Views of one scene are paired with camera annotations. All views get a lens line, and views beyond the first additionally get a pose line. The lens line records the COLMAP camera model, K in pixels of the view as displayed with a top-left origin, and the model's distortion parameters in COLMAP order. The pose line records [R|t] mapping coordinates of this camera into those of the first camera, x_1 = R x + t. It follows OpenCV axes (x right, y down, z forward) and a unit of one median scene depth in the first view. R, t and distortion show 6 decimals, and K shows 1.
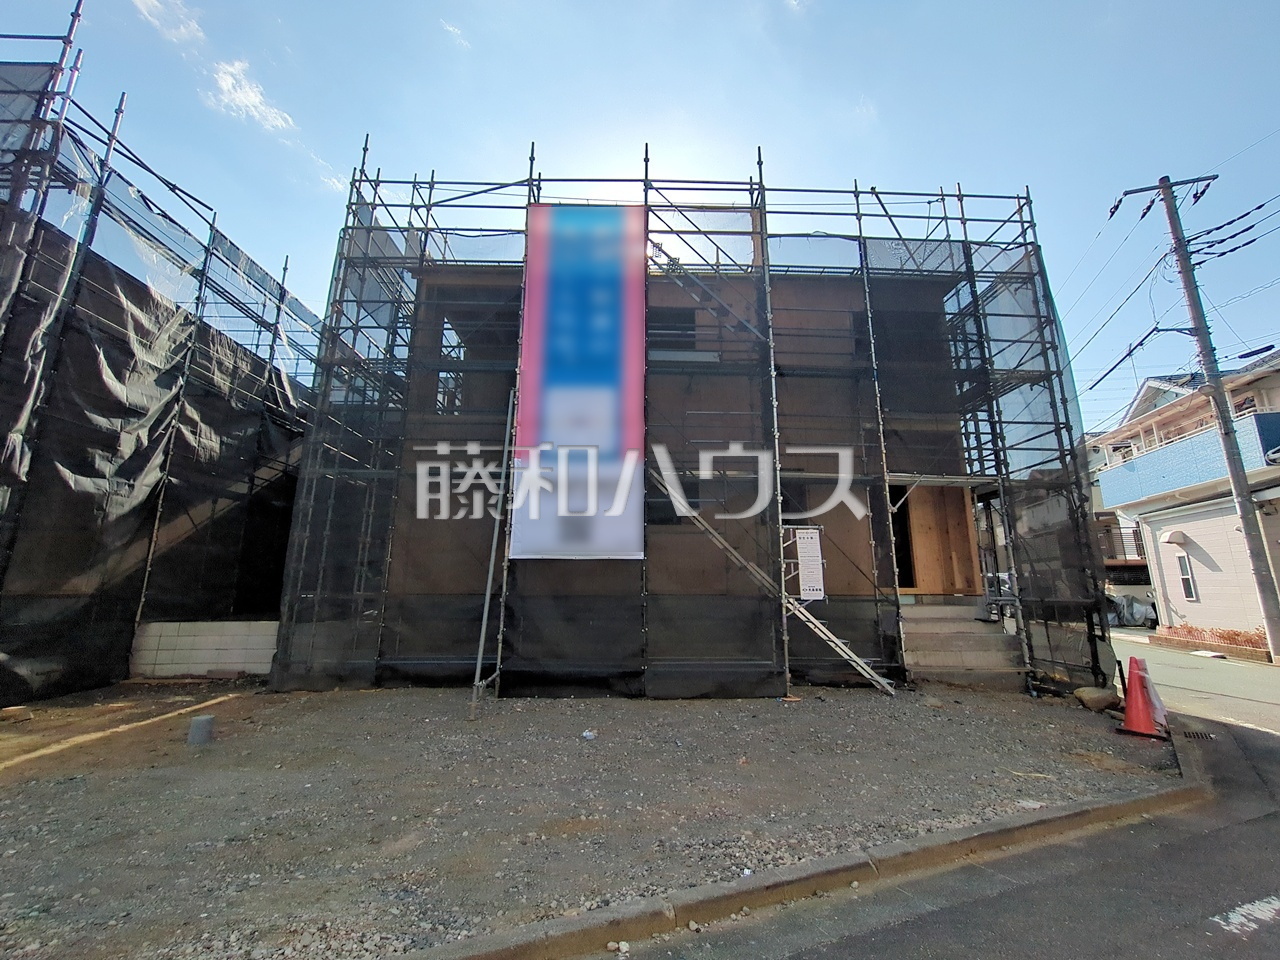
lens RADIAL K [[511.6, 0, 638.8], [0, 511.6, 479.1], [0, 0, 1]] dist [0.000985, -0.000003]
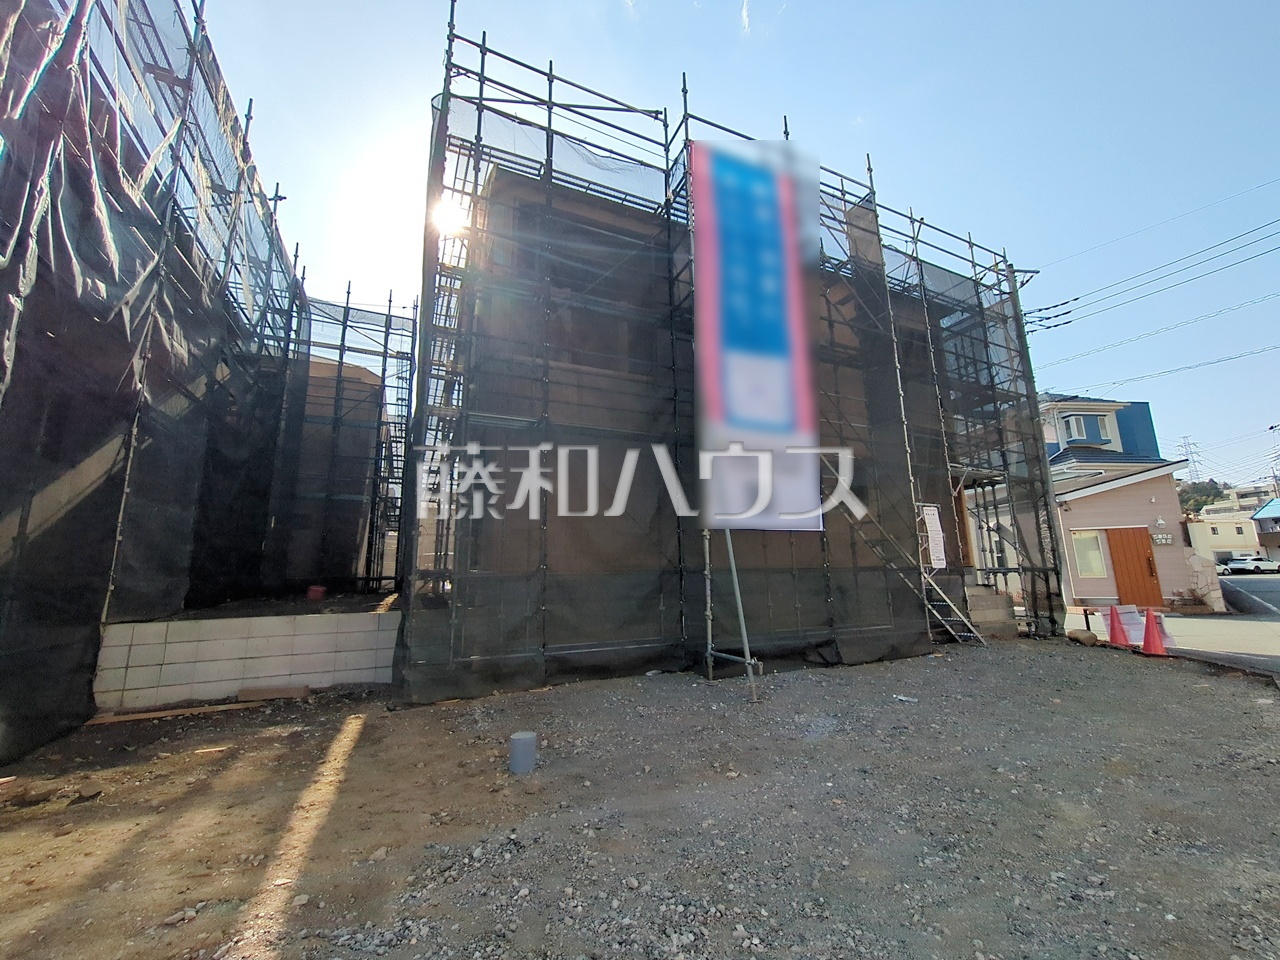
lens RADIAL K [[511.6, 0, 637.9], [0, 511.6, 478.0], [0, 0, 1]] dist [0.000985, -0.000003]
pose [[0.917124, 0.056418, 0.394588, -0.664302], [-0.063163, 0.997995, 0.004114, 0.065112], [-0.393565, -0.028696, 0.918849, 0.198865]]
